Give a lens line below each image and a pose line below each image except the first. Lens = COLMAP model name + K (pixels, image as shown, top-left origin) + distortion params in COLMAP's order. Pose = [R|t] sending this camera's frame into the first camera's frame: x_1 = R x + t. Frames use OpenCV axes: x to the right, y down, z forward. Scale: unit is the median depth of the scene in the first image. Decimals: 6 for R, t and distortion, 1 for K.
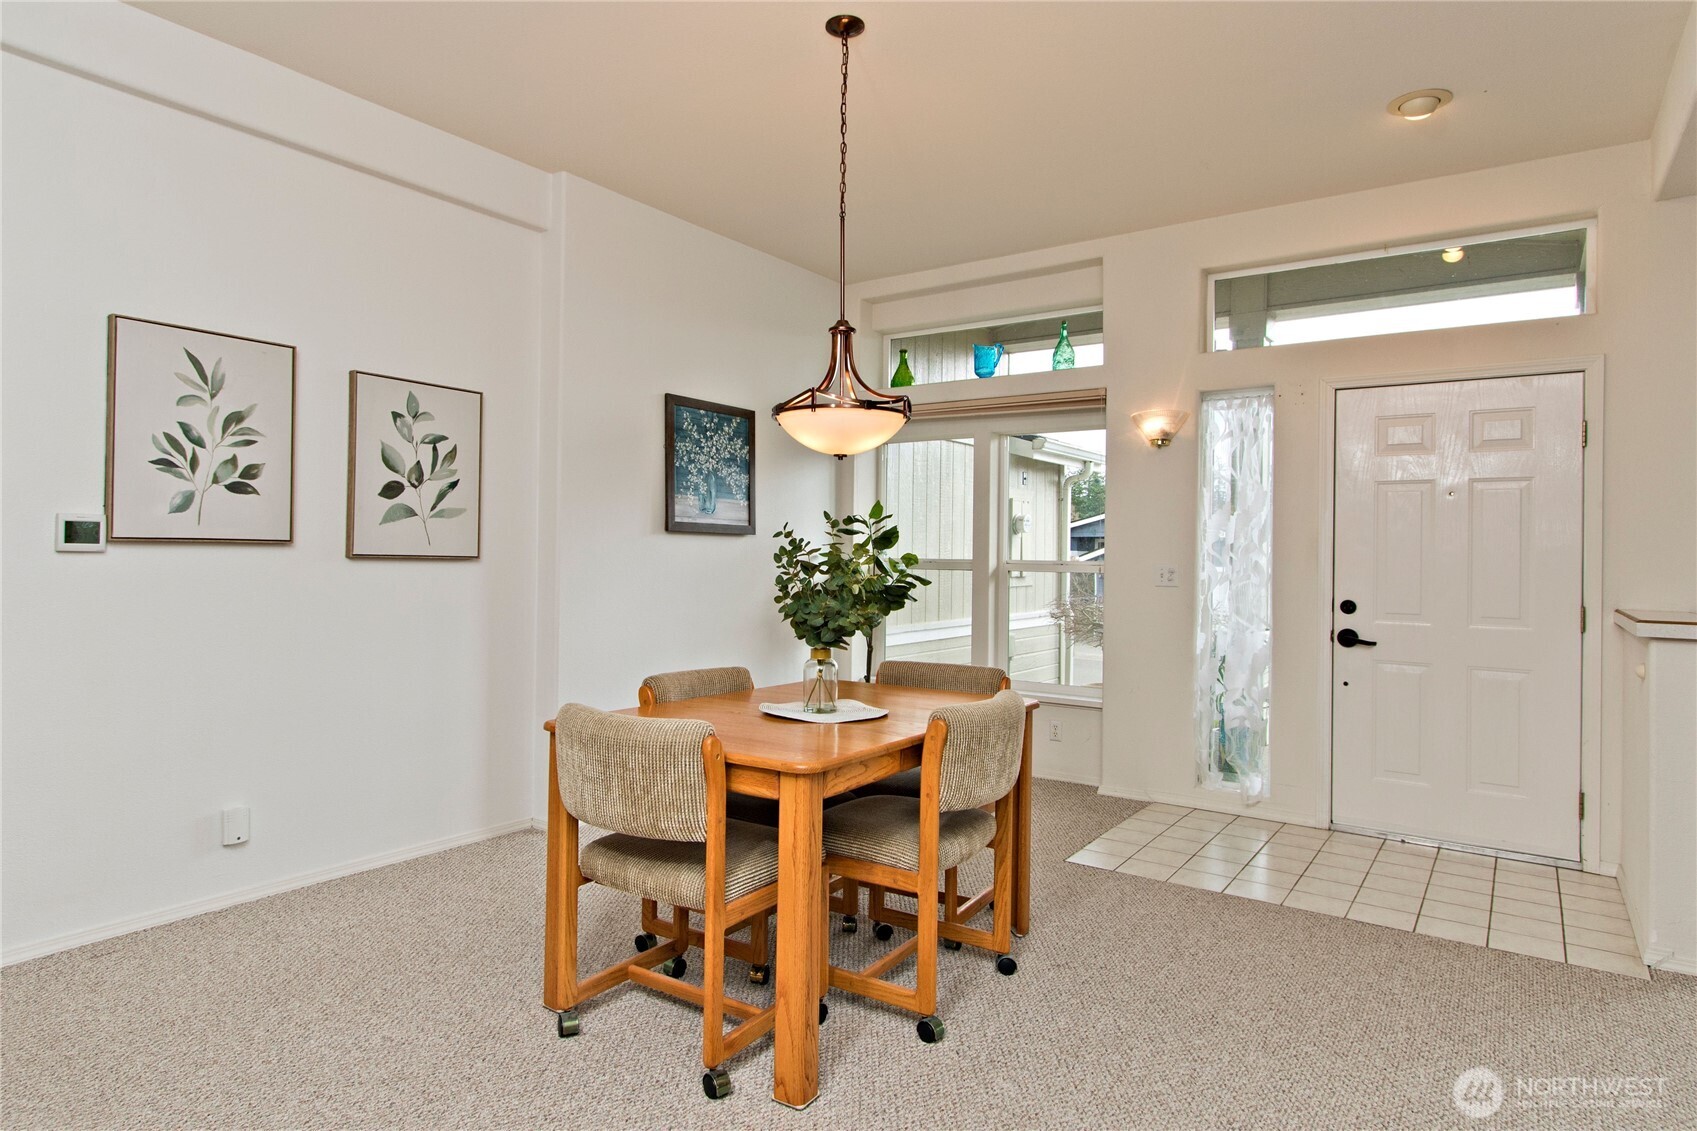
lens RADIAL K [[941.6, 0, 851.6], [0, 941.6, 556.0], [0, 0, 1]] dist [-0.000100, -0.000732]
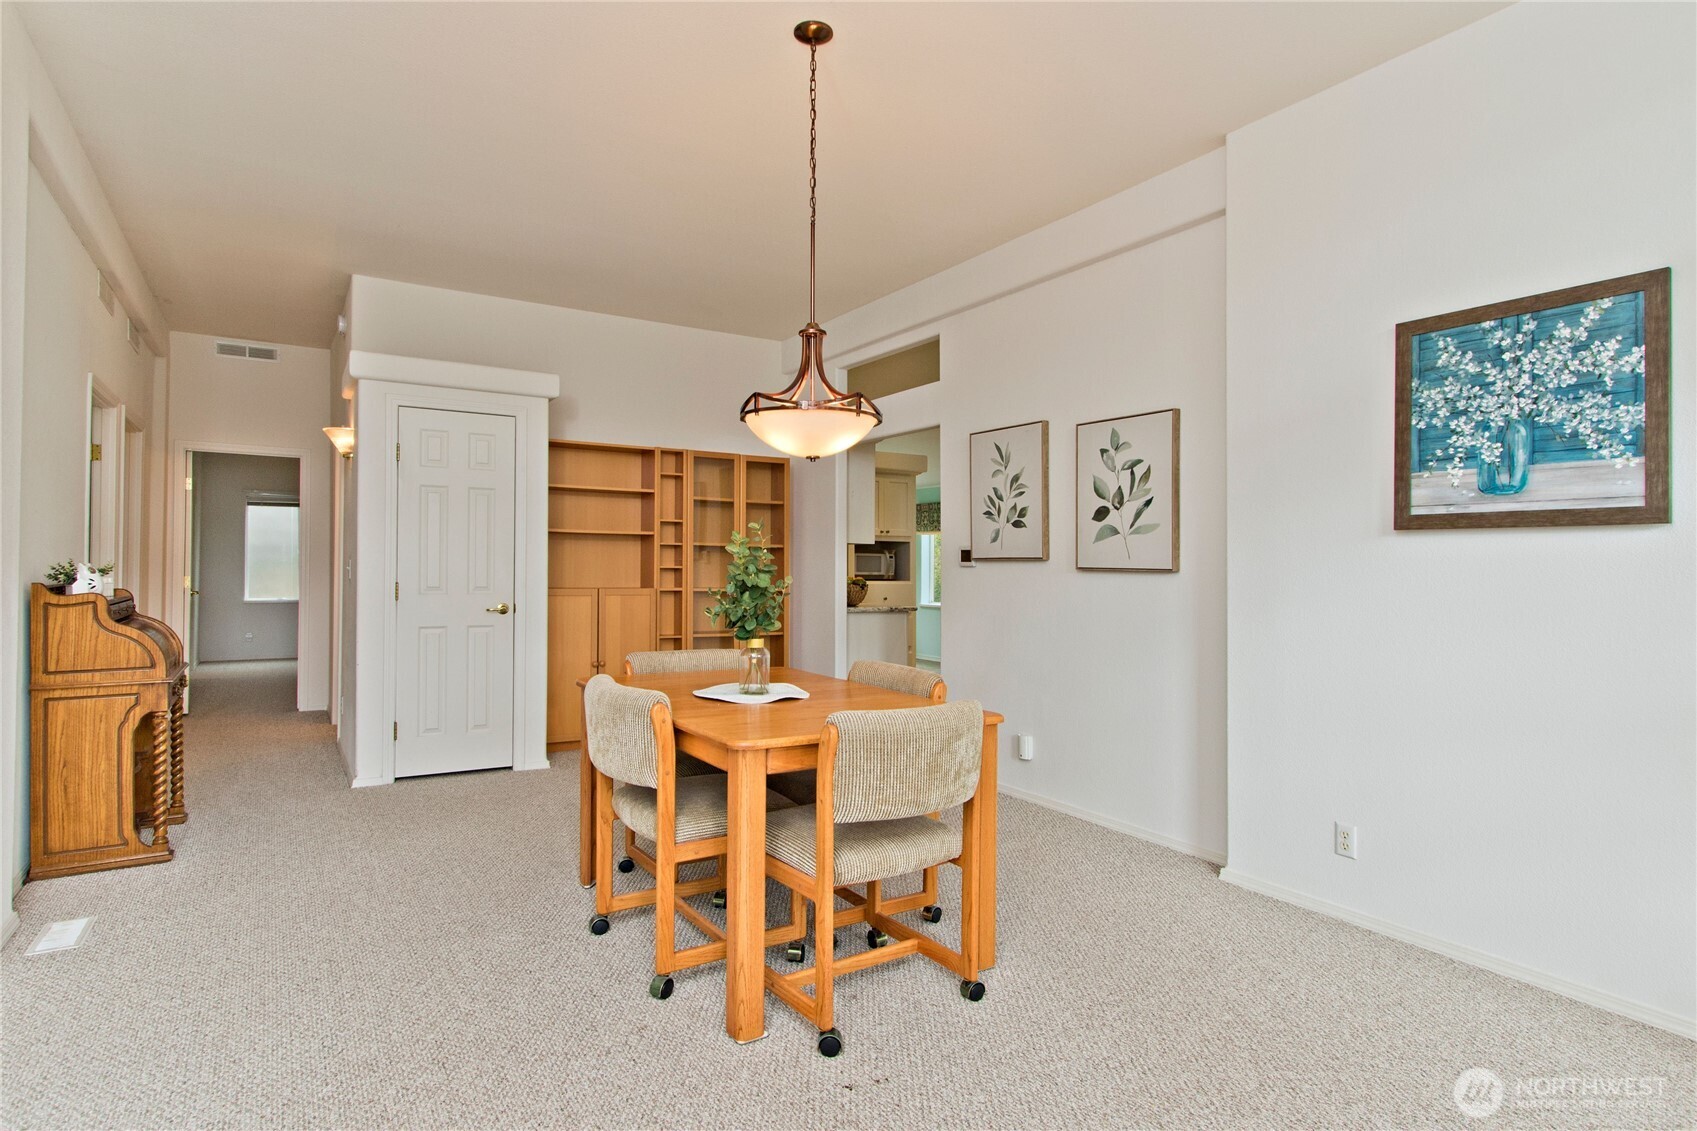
lens RADIAL K [[941.6, 0, 851.4], [0, 941.6, 566.2], [0, 0, 1]] dist [-0.000100, -0.000732]
pose [[-0.406710, -0.021176, -0.913312, 0.727390], [-0.018481, 0.999717, -0.014950, 0.020203], [0.913370, 0.010798, -0.406986, 1.178870]]
